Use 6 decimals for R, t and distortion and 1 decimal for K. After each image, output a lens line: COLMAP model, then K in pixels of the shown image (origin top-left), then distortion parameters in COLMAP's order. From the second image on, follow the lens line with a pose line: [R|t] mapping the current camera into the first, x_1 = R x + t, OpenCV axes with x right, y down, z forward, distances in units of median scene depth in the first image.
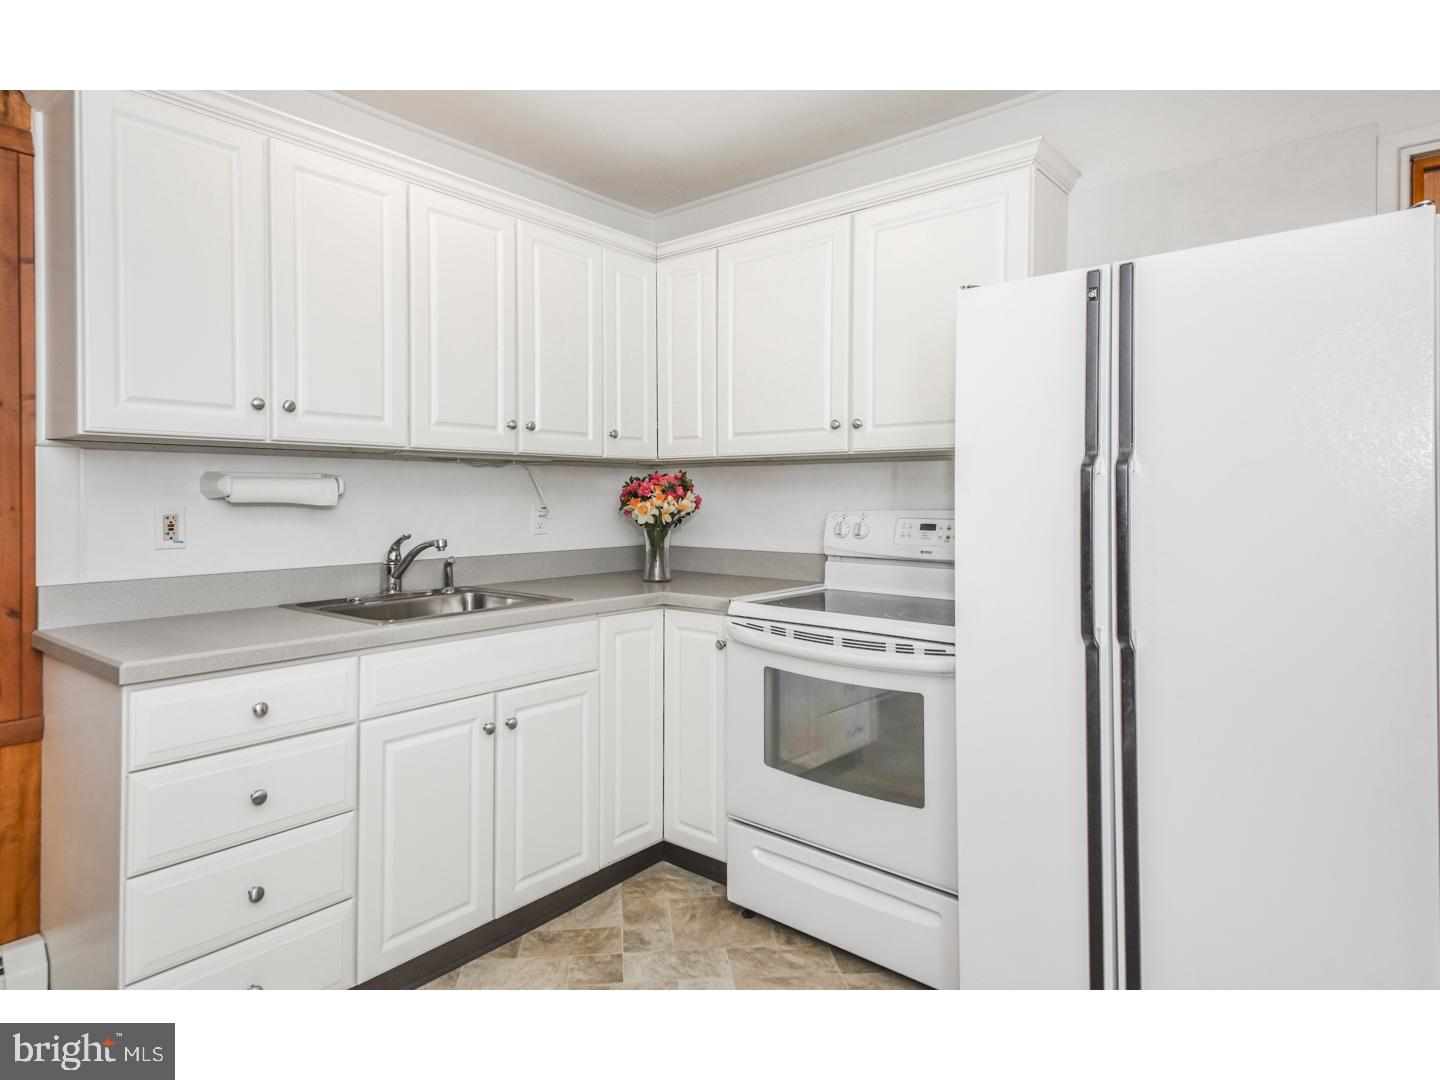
lens RADIAL K [[806.8, 0, 673.9], [0, 806.8, 498.0], [0, 0, 1]] dist [0.055576, -0.000541]
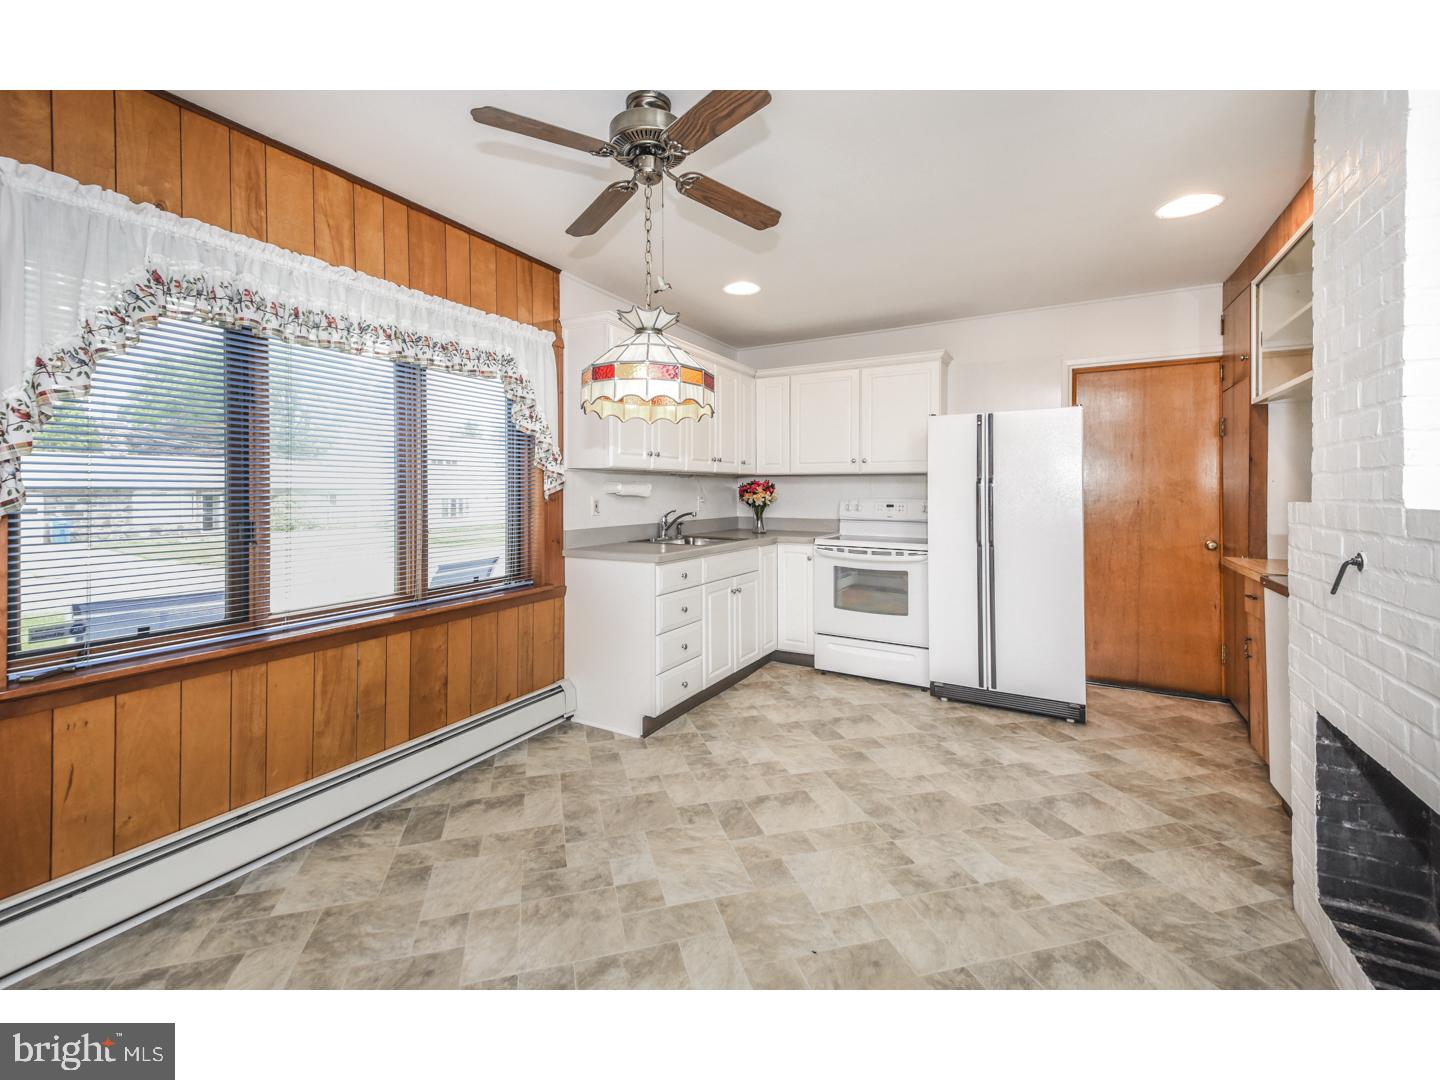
lens RADIAL K [[627.9, 0, 697.6], [0, 627.9, 483.4], [0, 0, 1]] dist [0.098425, -0.055628]
pose [[0.984549, 0.001108, 0.175105, -0.545309], [0.000926, 0.999933, -0.011532, -0.007159], [-0.175106, 0.011516, 0.984482, -0.666369]]
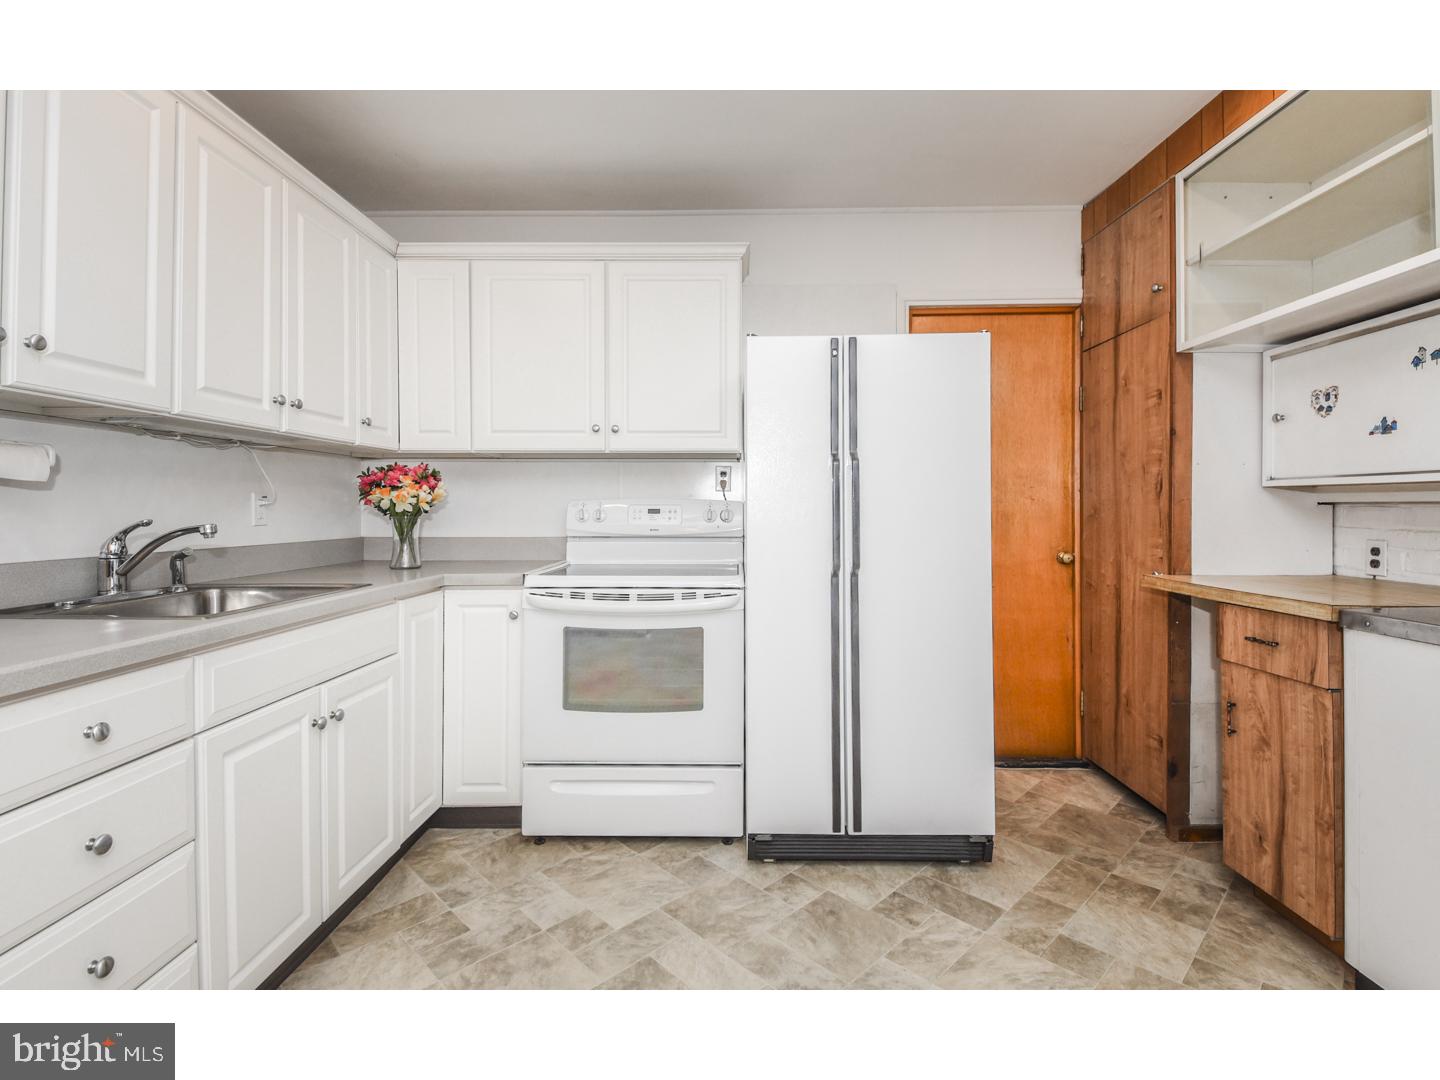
lens RADIAL K [[652.9, 0, 730.9], [0, 652.9, 513.0], [0, 0, 1]] dist [0.037725, -0.034052]
pose [[0.765338, -0.005662, 0.643603, -0.290434], [0.002810, 0.999981, 0.005456, 0.034160], [-0.643622, -0.002368, 0.765340, 0.102687]]
